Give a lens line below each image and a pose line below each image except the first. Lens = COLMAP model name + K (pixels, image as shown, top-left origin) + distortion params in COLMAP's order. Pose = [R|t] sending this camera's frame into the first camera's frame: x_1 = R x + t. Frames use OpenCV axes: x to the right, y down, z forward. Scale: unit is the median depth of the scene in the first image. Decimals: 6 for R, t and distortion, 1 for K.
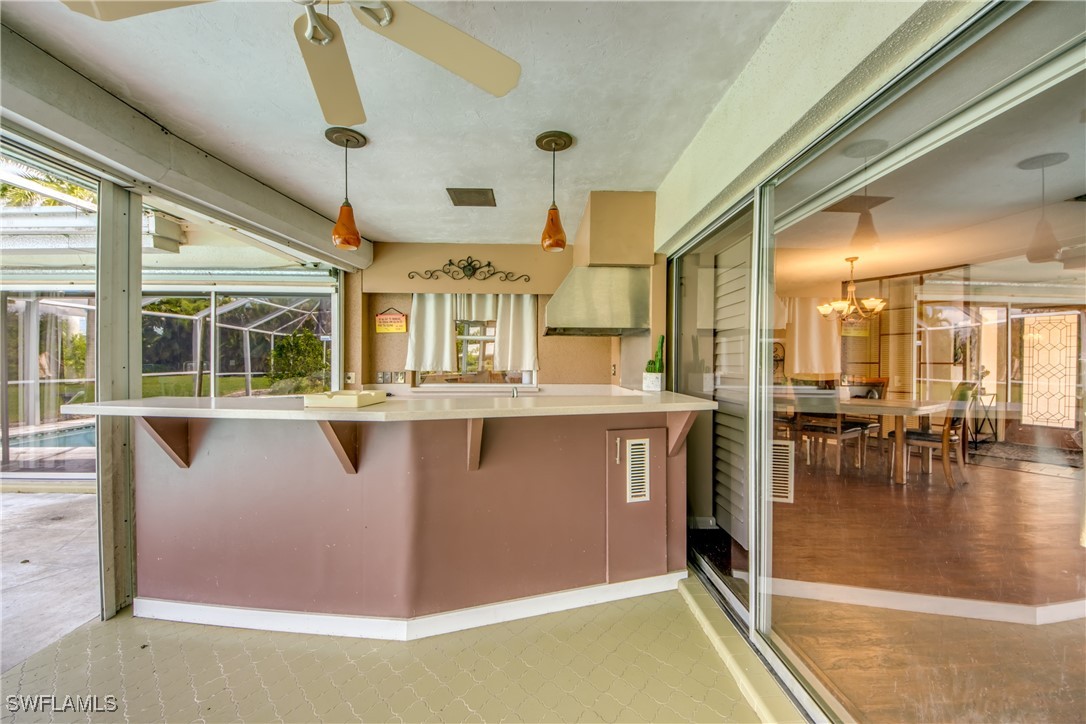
lens RADIAL K [[416.9, 0, 542.4], [0, 416.9, 364.0], [0, 0, 1]] dist [0.036017, -0.022039]
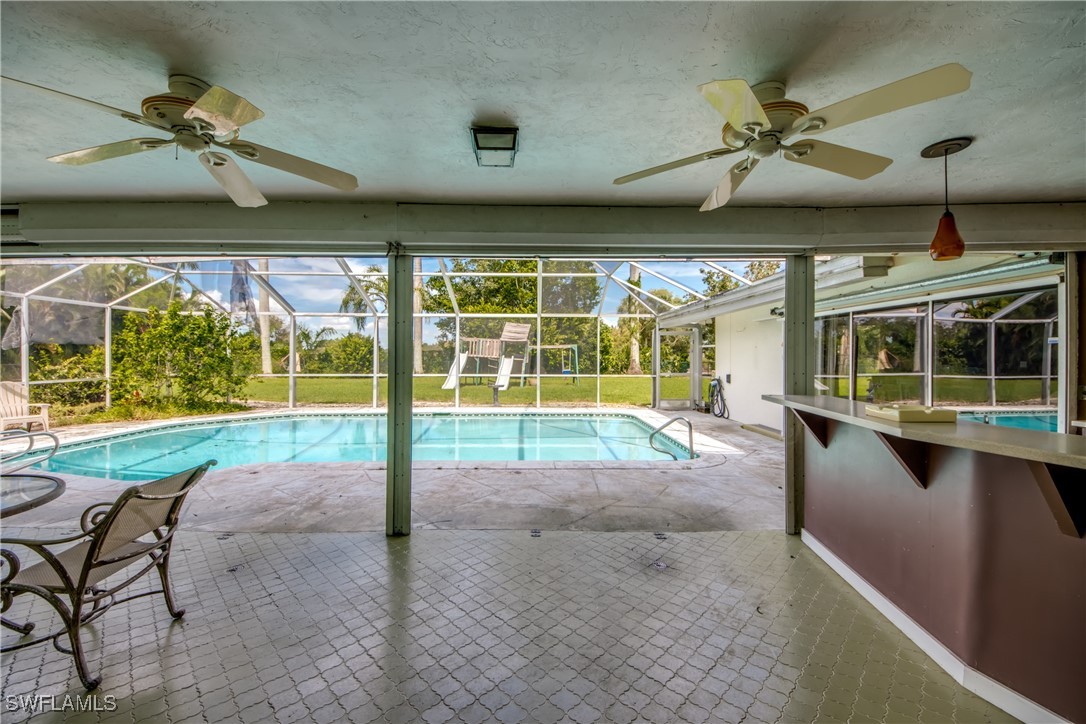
lens RADIAL K [[402.8, 0, 548.0], [0, 402.8, 350.9], [0, 0, 1]] dist [0.018454, -0.019138]
pose [[0.008324, -0.016486, -0.999829, 0.437721], [-0.009661, 0.999816, -0.016566, -0.039461], [0.999919, 0.009797, 0.008163, 0.072617]]
